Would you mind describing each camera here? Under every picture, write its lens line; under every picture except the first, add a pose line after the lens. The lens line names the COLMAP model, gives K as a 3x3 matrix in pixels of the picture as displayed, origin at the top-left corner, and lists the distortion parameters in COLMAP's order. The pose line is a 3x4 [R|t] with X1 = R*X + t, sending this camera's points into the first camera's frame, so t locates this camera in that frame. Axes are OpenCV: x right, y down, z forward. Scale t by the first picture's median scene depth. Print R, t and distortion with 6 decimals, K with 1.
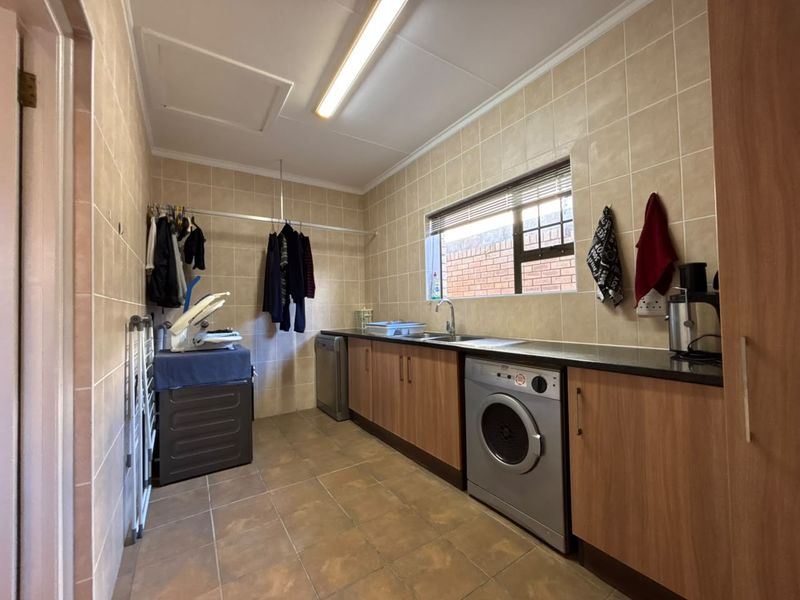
lens RADIAL K [[320.4, 0, 396.8], [0, 320.4, 301.8], [0, 0, 1]] dist [-0.000491, 0.000039]
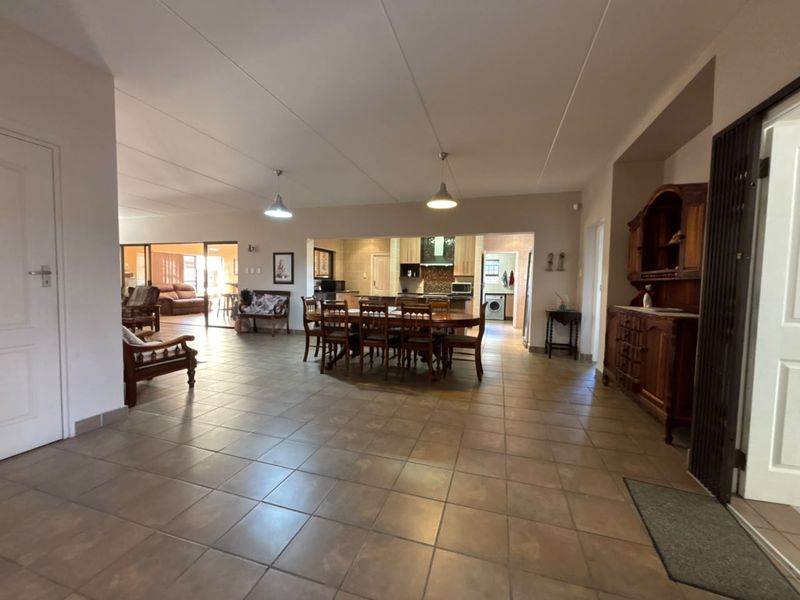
lens RADIAL K [[320.4, 0, 401.3], [0, 320.4, 301.1], [0, 0, 1]] dist [-0.000491, 0.000039]
pose [[0.771866, -0.005471, 0.635762, -5.270596], [-0.040157, 0.997547, 0.057338, 0.020378], [-0.634516, -0.069788, 0.769753, -2.777511]]
